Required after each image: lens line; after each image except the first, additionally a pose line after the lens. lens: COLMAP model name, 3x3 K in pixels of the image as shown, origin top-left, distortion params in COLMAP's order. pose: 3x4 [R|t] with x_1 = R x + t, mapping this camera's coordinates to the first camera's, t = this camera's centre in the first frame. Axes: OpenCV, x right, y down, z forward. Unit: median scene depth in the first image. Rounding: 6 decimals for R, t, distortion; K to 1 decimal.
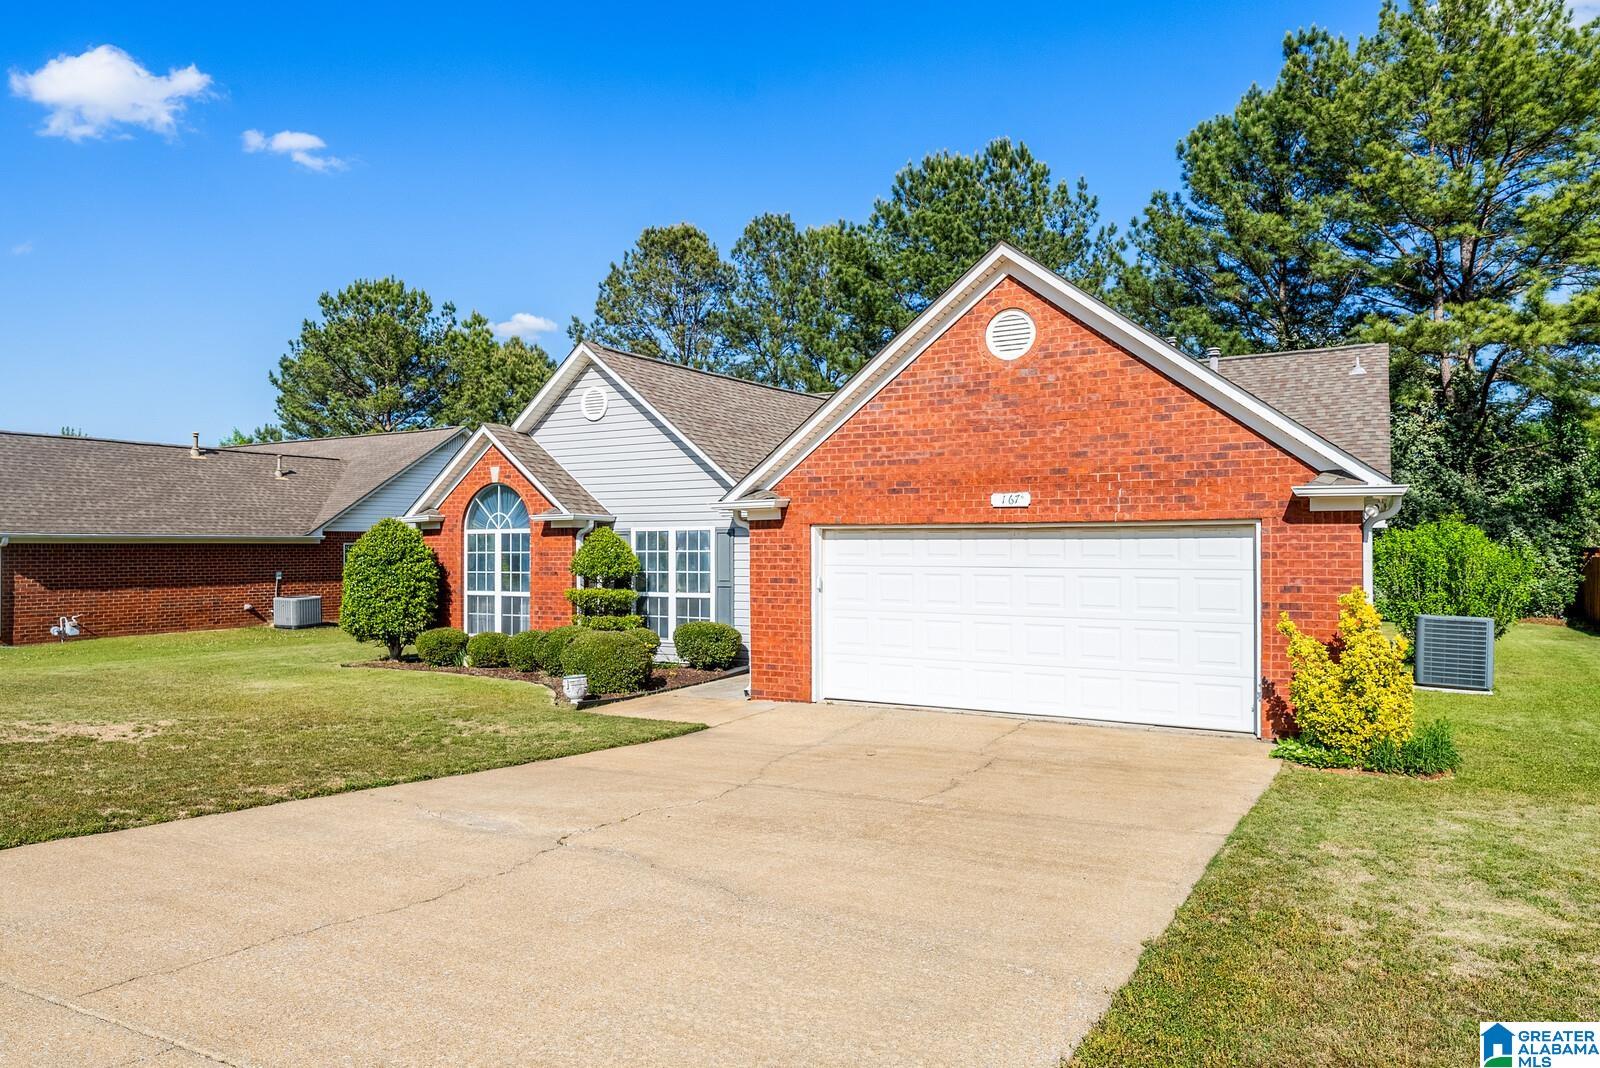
lens RADIAL K [[1078.4, 0, 799.9], [0, 1078.4, 538.0], [0, 0, 1]] dist [-0.010567, -0.002105]
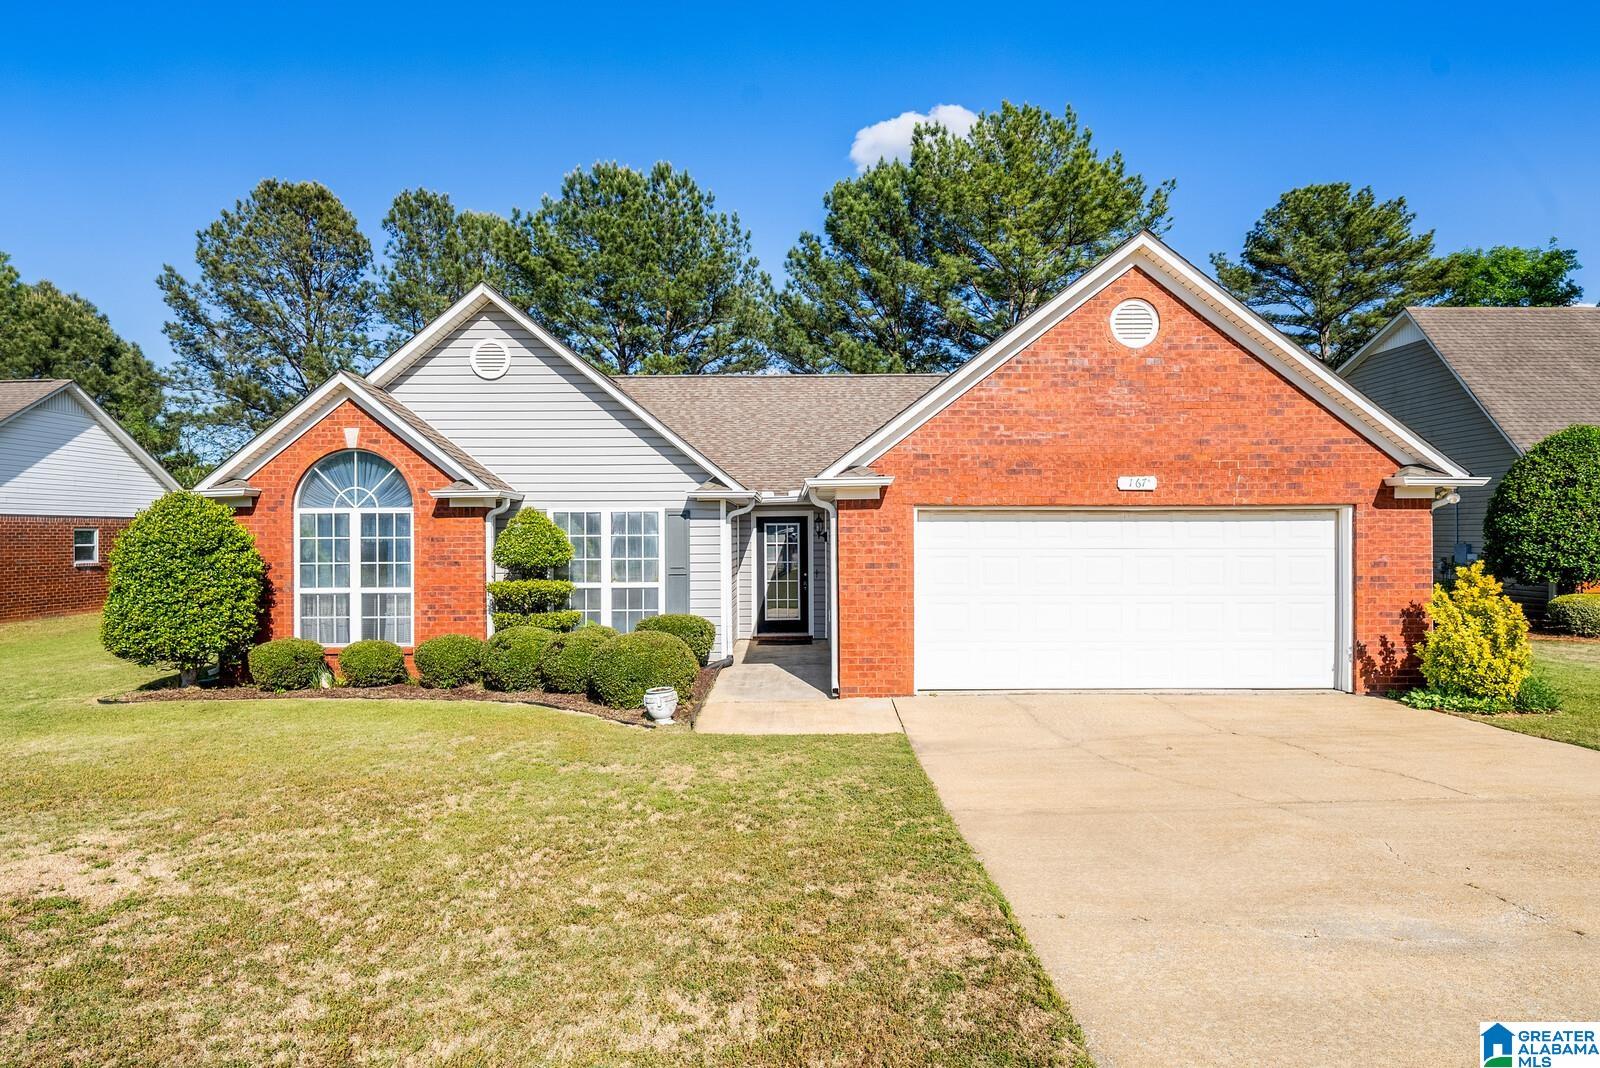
lens RADIAL K [[906.9, 0, 796.5], [0, 906.9, 530.4], [0, 0, 1]] dist [0.006646, -0.001508]
pose [[0.857750, 0.001452, 0.514065, -0.468334], [-0.002809, 0.999994, 0.001862, 0.008119], [-0.514060, -0.003041, 0.857749, 0.368750]]
